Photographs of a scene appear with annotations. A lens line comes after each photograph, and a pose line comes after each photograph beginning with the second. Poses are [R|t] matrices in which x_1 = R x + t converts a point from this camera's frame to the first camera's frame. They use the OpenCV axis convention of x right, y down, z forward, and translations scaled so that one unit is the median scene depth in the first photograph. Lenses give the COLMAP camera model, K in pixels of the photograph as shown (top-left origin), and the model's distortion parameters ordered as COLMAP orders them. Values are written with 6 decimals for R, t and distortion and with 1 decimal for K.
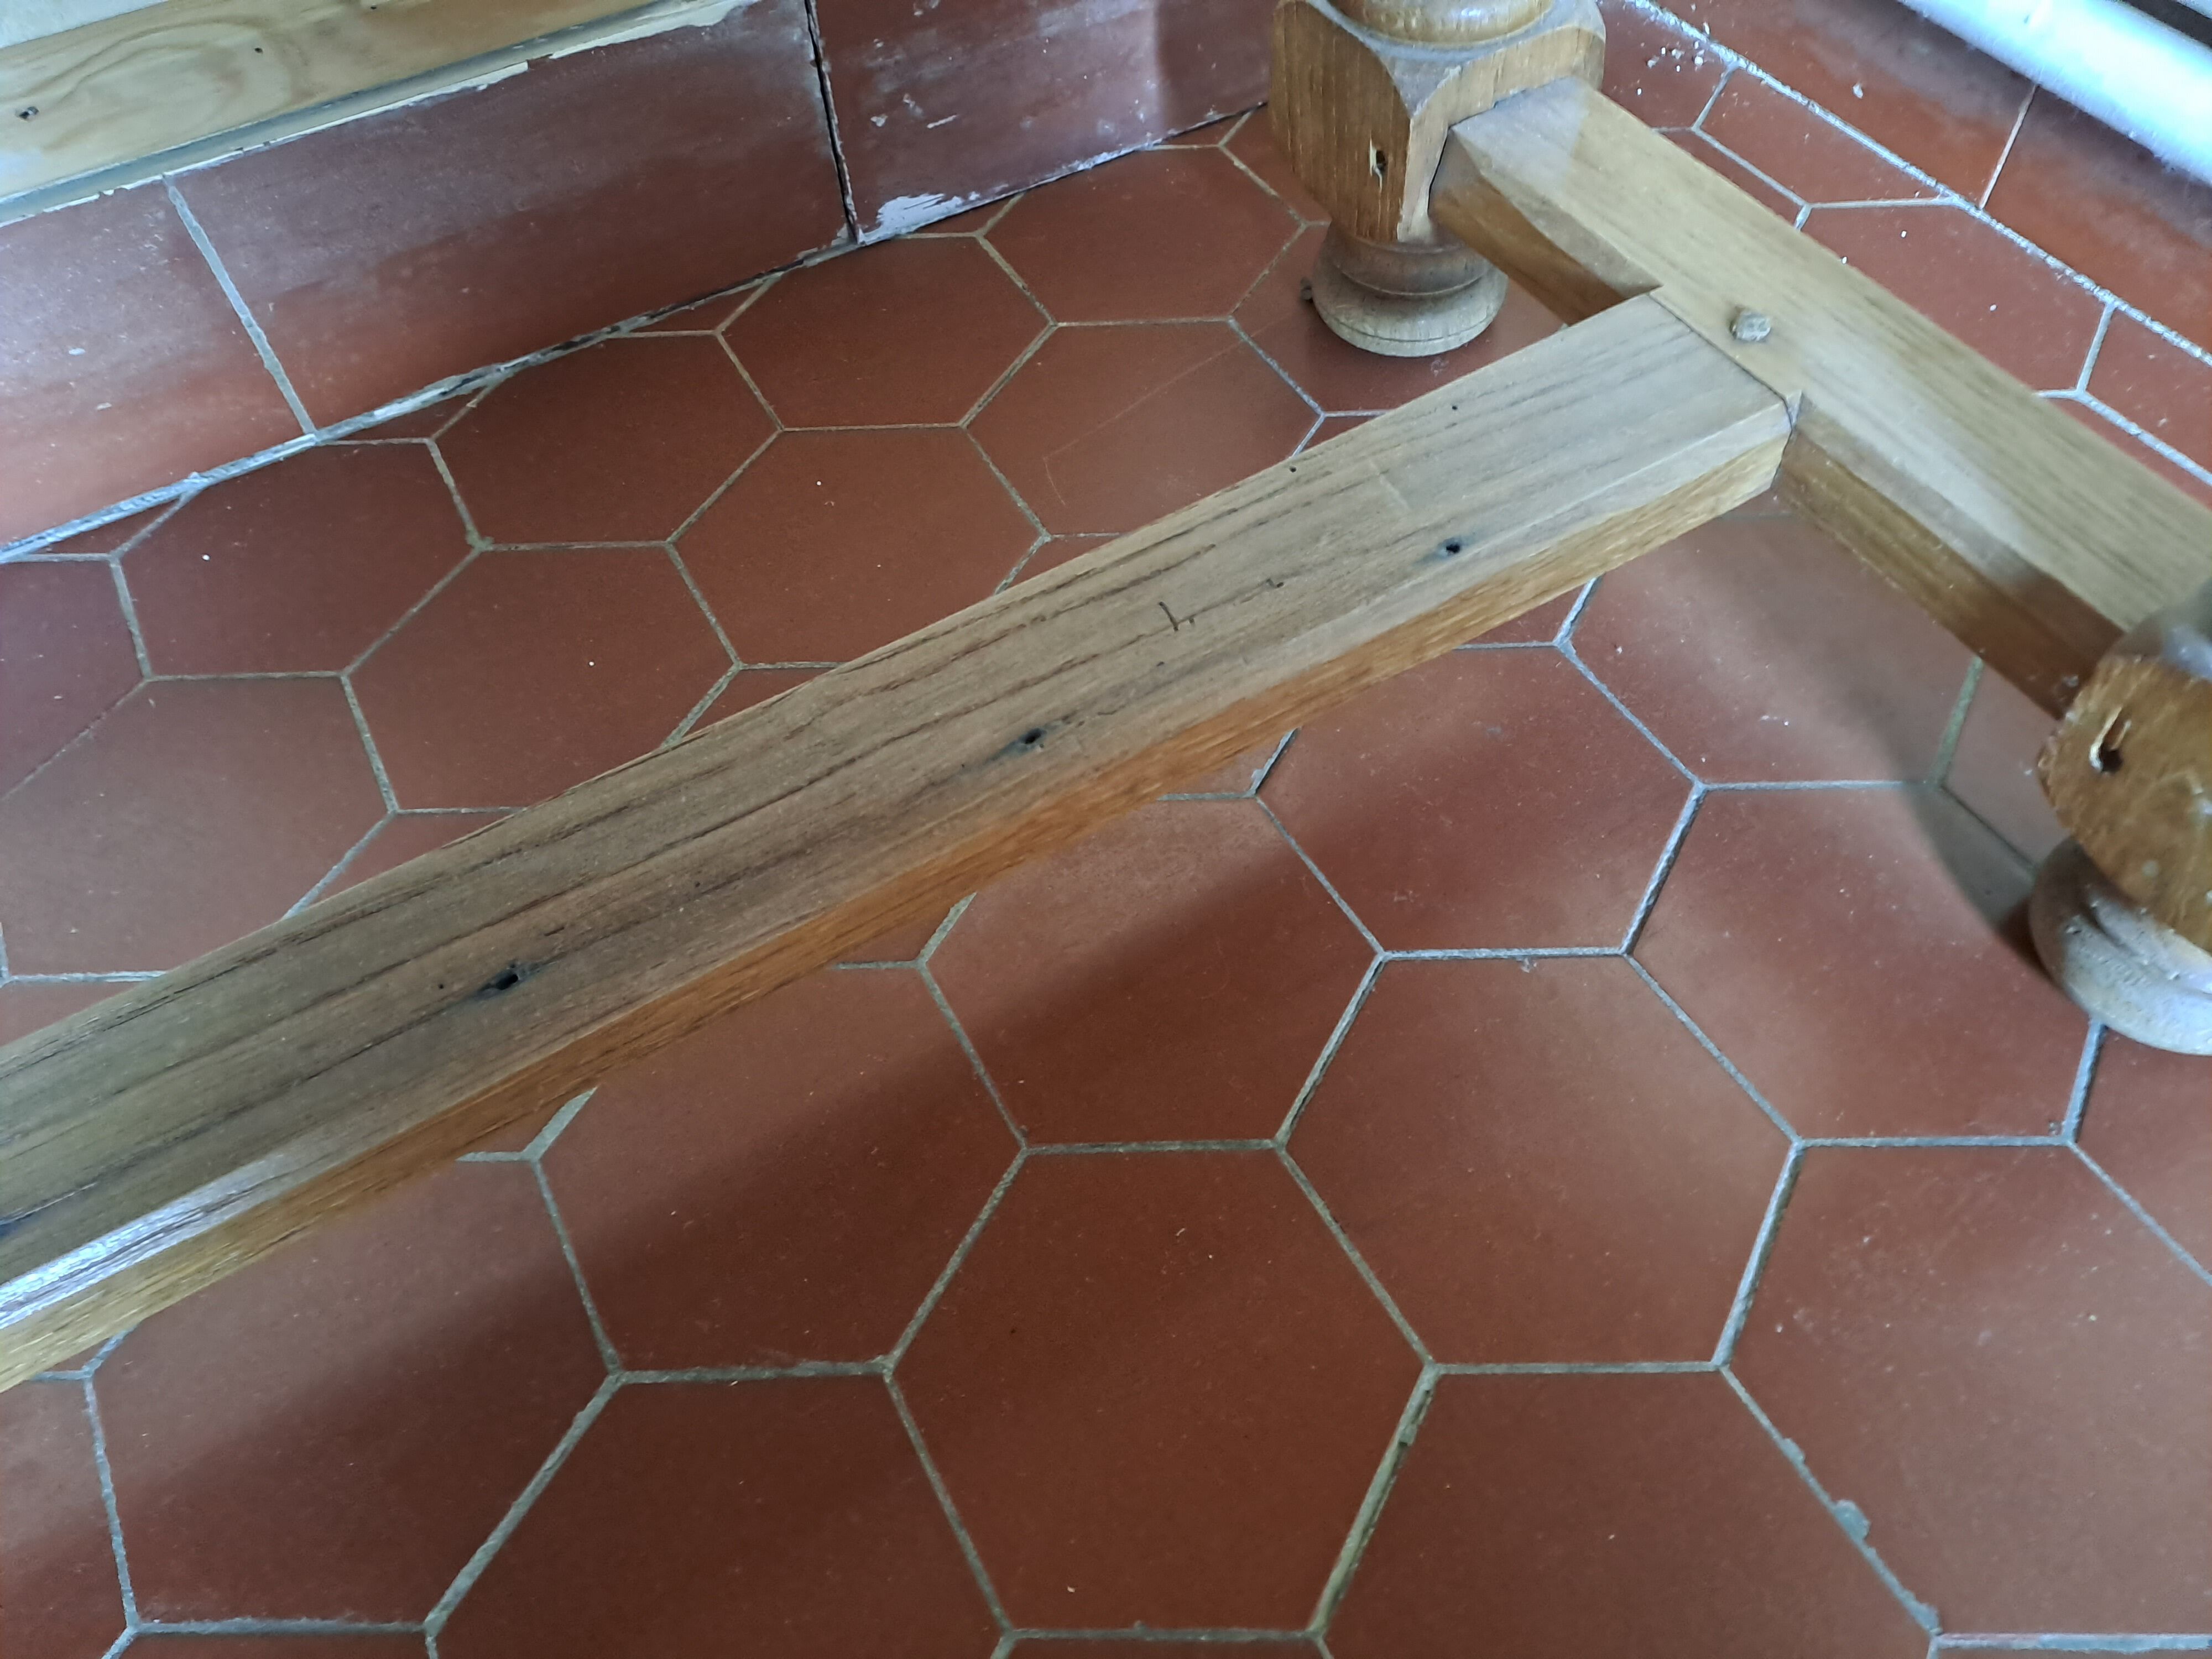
lens RADIAL K [[1666.7, 0, 1120.7], [0, 1666.7, 836.3], [0, 0, 1]] dist [0.021586, -0.006176]
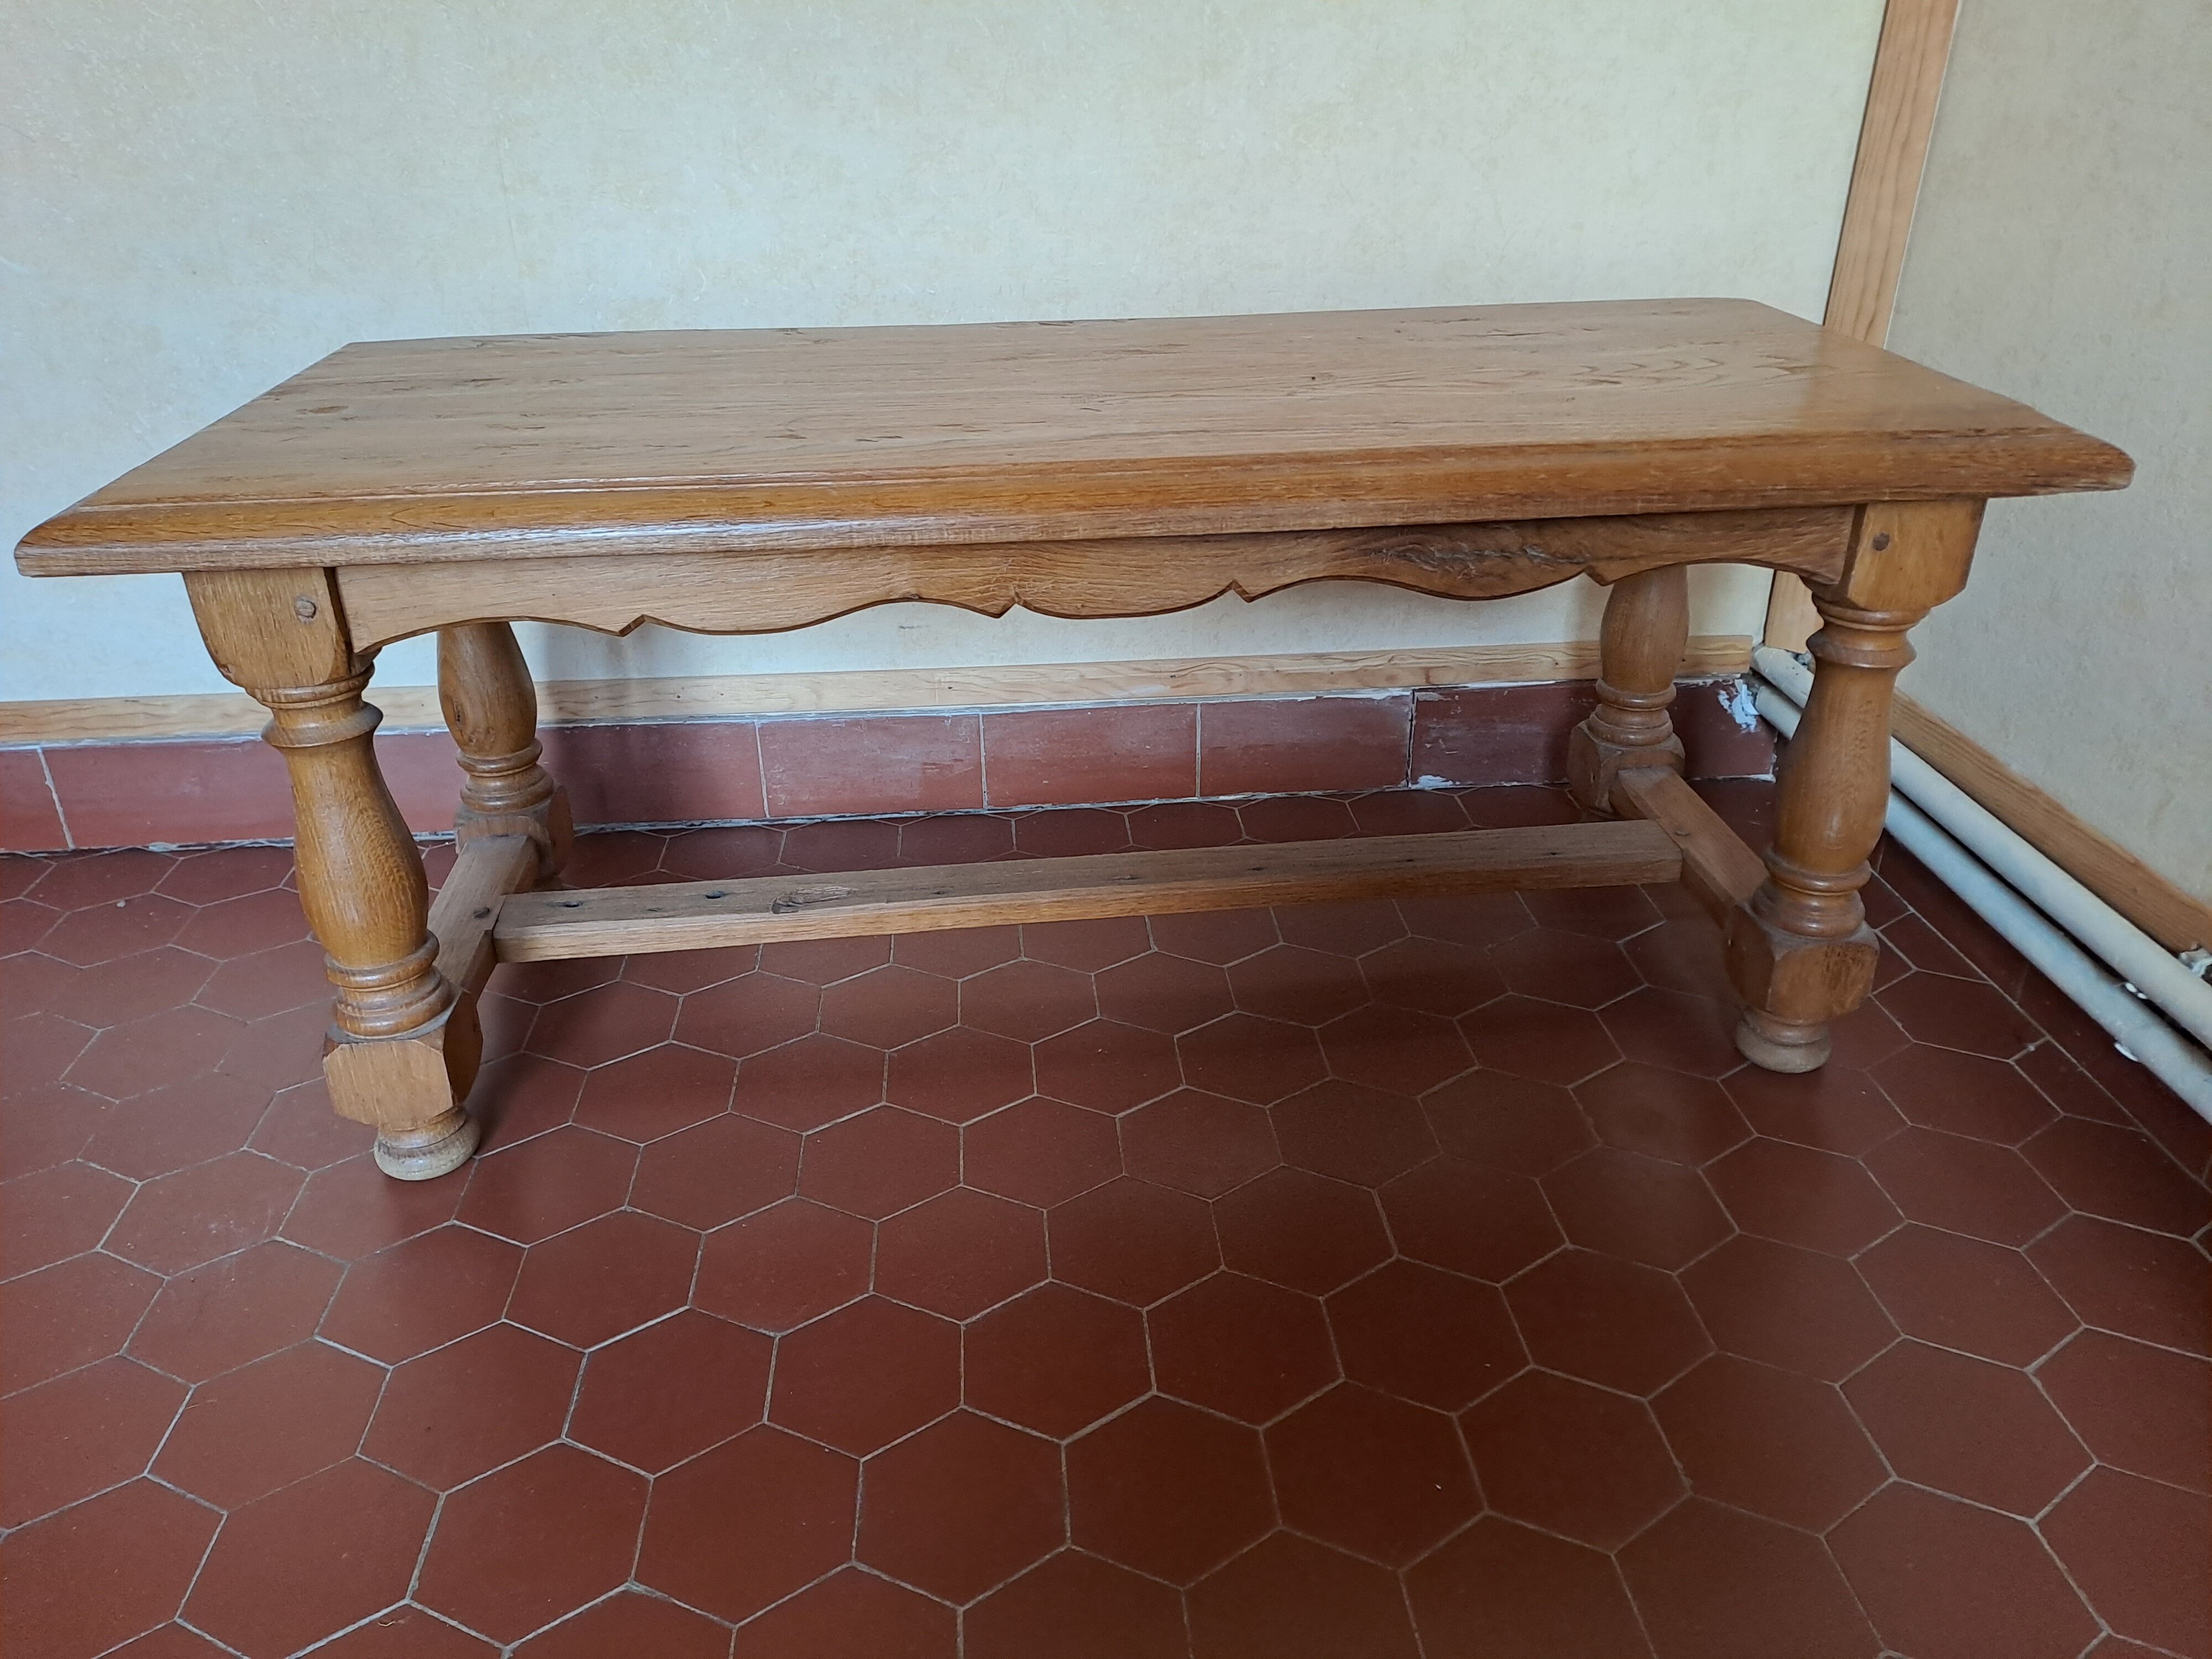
lens RADIAL K [[1622.8, 0, 1147.9], [0, 1622.8, 820.6], [0, 0, 1]] dist [0.027165, -0.006077]
pose [[0.915616, 0.213714, -0.340548, 0.373608], [-0.345365, 0.851728, -0.394059, 0.897342], [0.205838, 0.478420, 0.853665, -1.320630]]
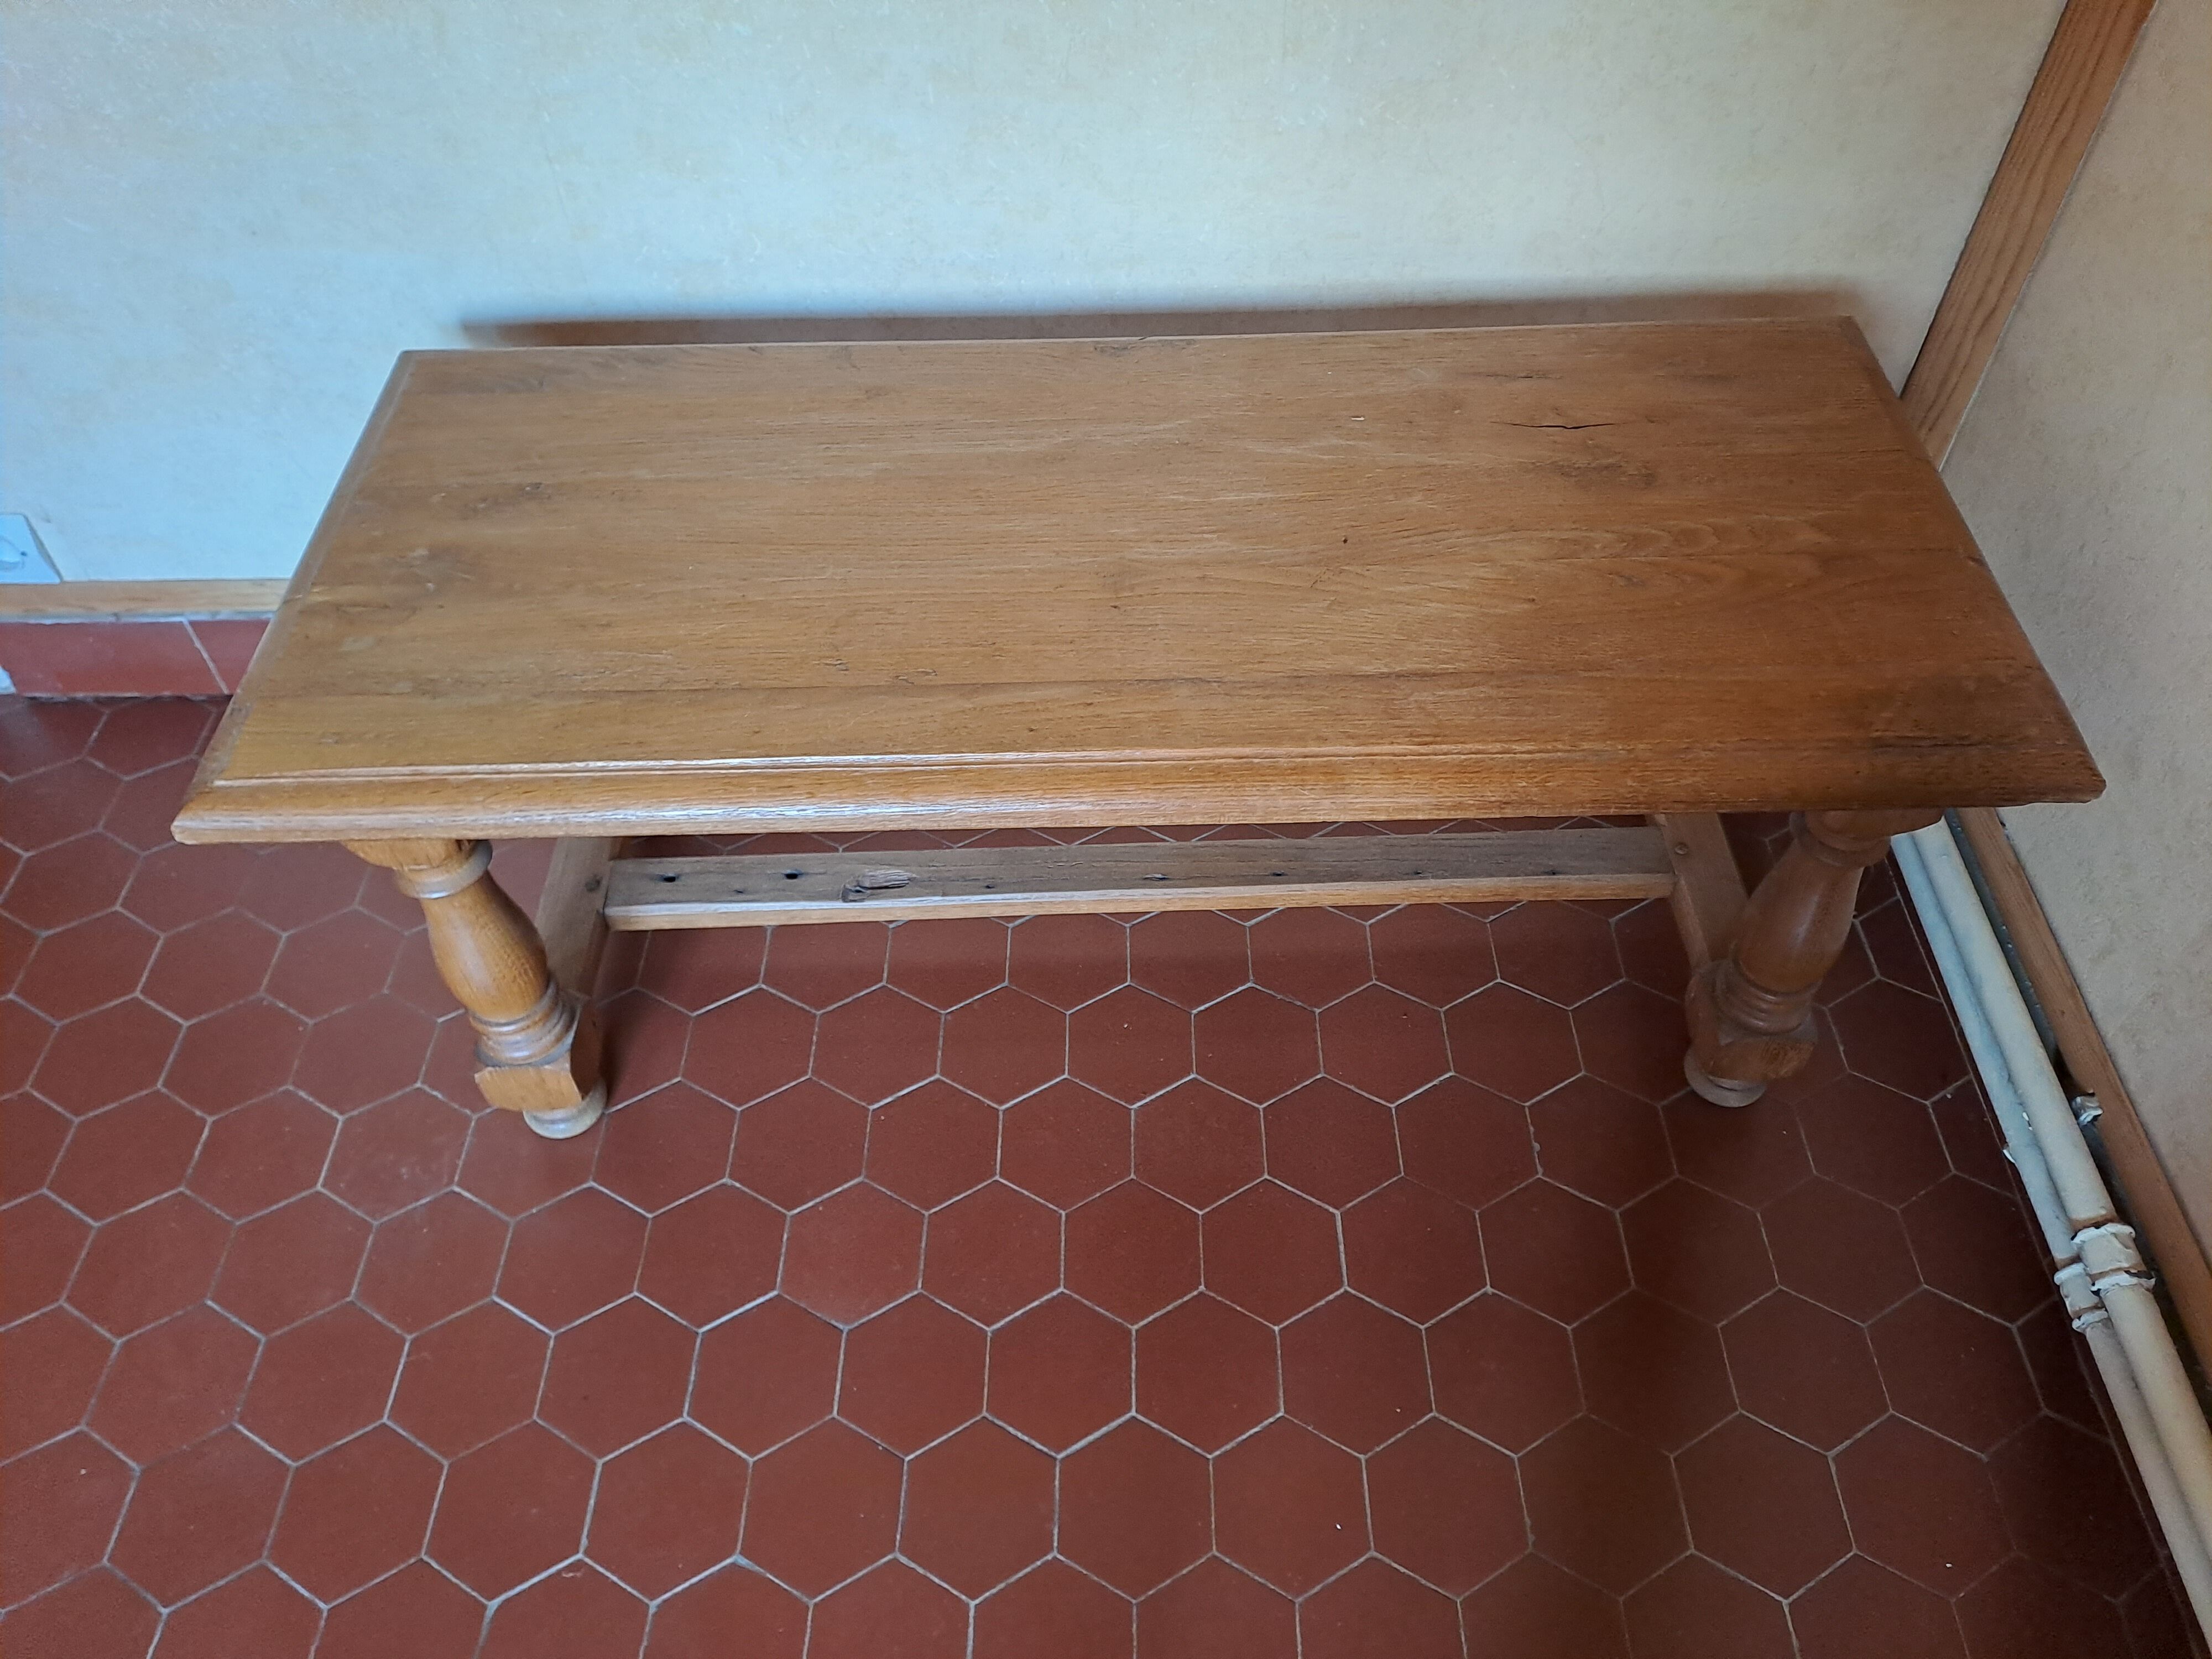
lens RADIAL K [[1623.9, 0, 1159.1], [0, 1623.9, 824.0], [0, 0, 1]] dist [0.027649, -0.007990]
pose [[0.876622, 0.388142, -0.284394, 0.282023], [-0.411345, 0.911153, -0.024394, 0.115456], [0.249659, 0.138368, 0.958397, -1.746325]]
